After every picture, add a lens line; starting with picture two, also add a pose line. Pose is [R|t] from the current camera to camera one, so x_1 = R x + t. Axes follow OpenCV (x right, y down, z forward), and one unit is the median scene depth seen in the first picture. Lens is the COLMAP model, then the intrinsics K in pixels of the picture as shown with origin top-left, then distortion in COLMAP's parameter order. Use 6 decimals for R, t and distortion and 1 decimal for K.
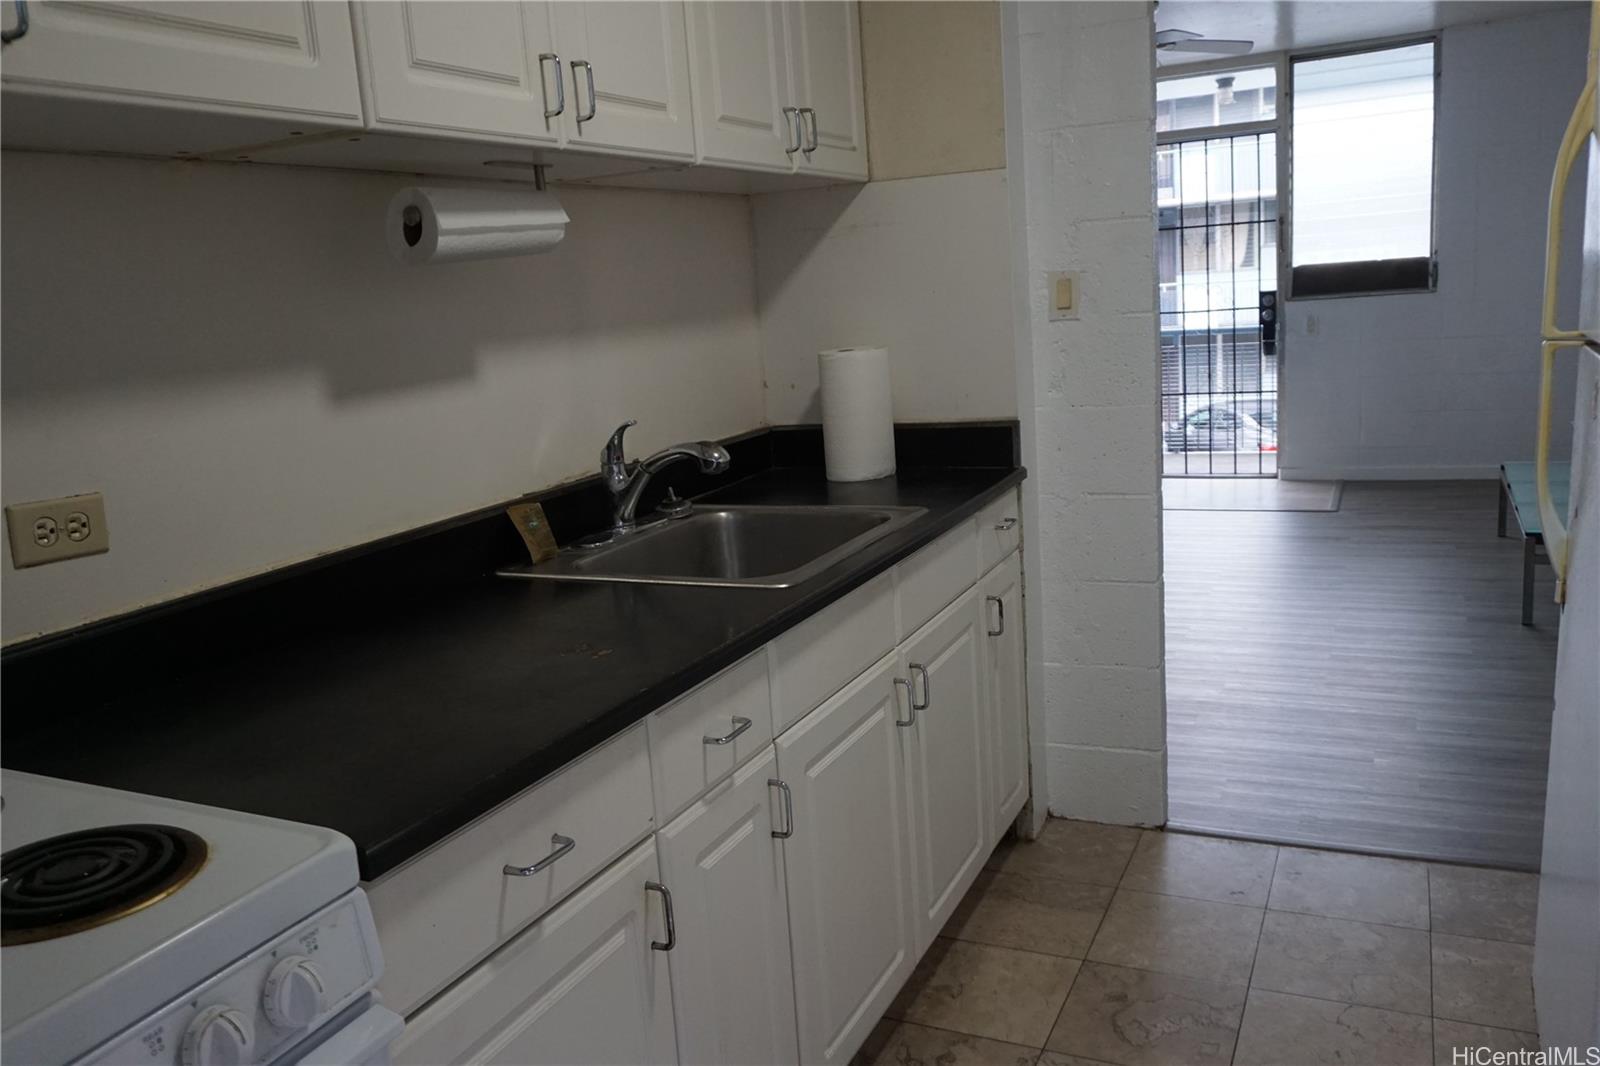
lens RADIAL K [[1240.4, 0, 800.0], [0, 1240.4, 533.0], [0, 0, 1]] dist [-0.054036, 0.029143]
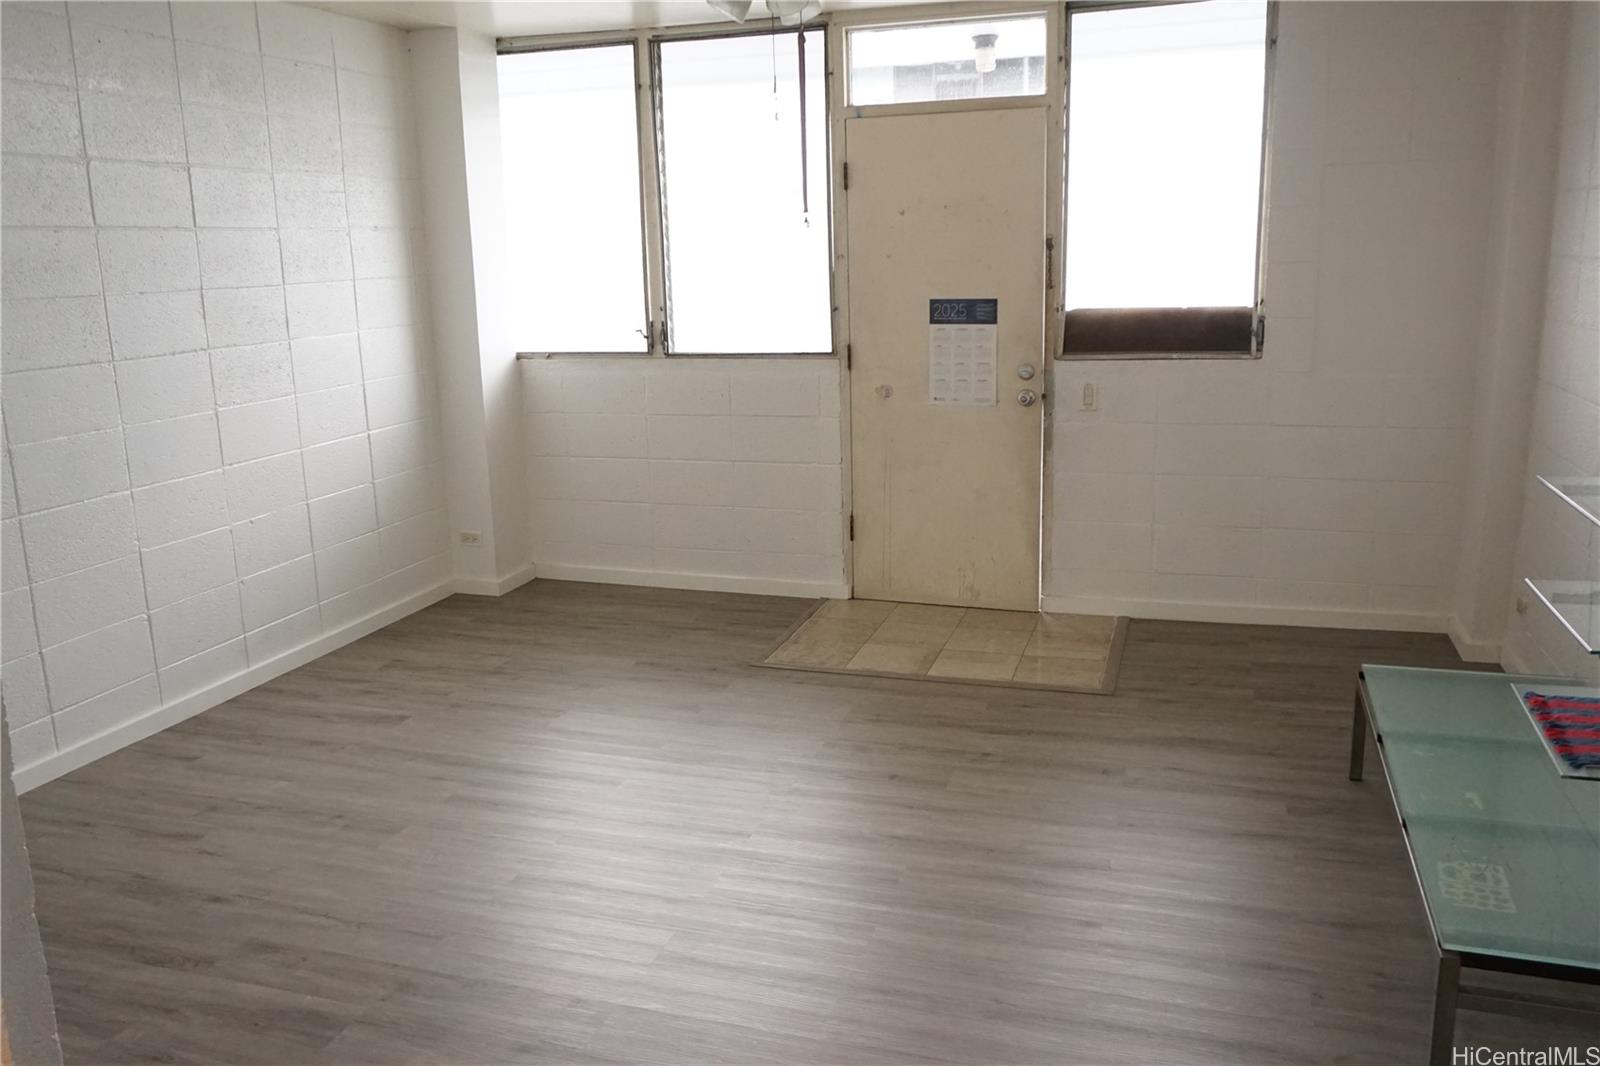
lens RADIAL K [[1240.4, 0, 800.0], [0, 1240.4, 533.0], [0, 0, 1]] dist [-0.054036, 0.029143]
pose [[0.989969, 0.013503, 0.140641, 0.160647], [-0.016992, 0.999576, 0.023635, -0.107933], [-0.140263, -0.025787, 0.989778, 0.335488]]
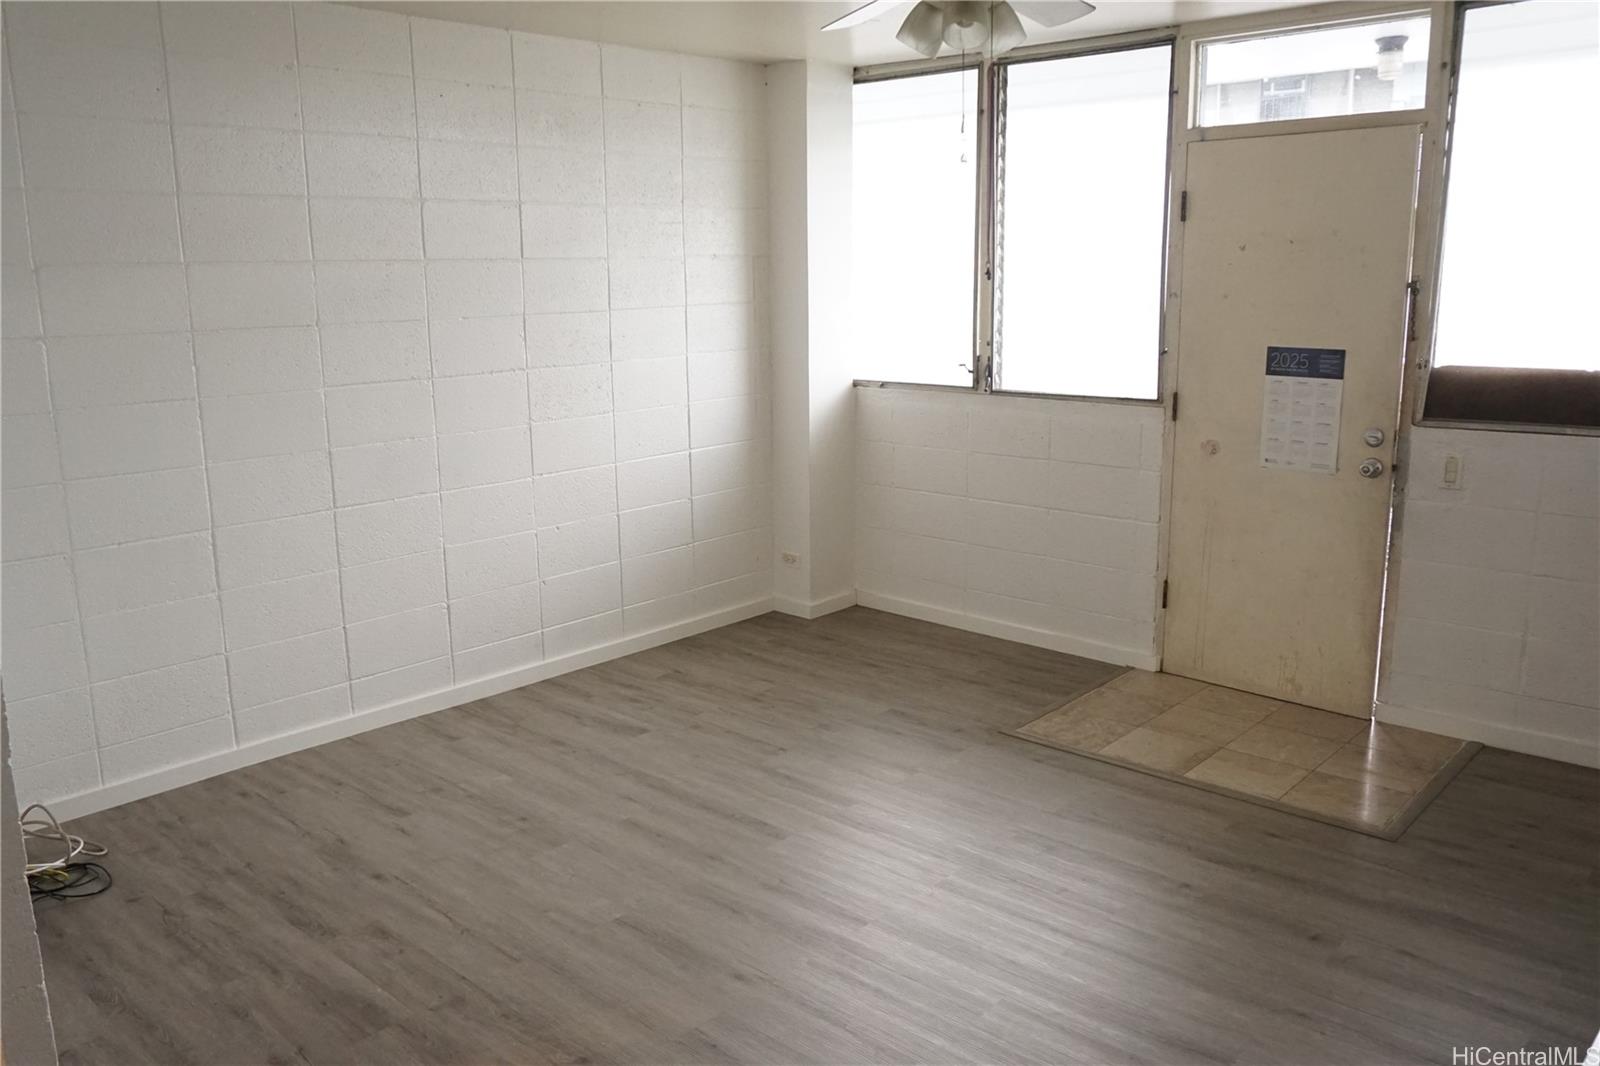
lens RADIAL K [[1240.4, 0, 800.0], [0, 1240.4, 533.0], [0, 0, 1]] dist [-0.054036, 0.029143]
pose [[0.955683, 0.114832, -0.271080, 0.288973], [-0.106515, 0.993281, 0.045249, -0.137127], [0.274455, -0.014369, 0.961493, 0.372612]]
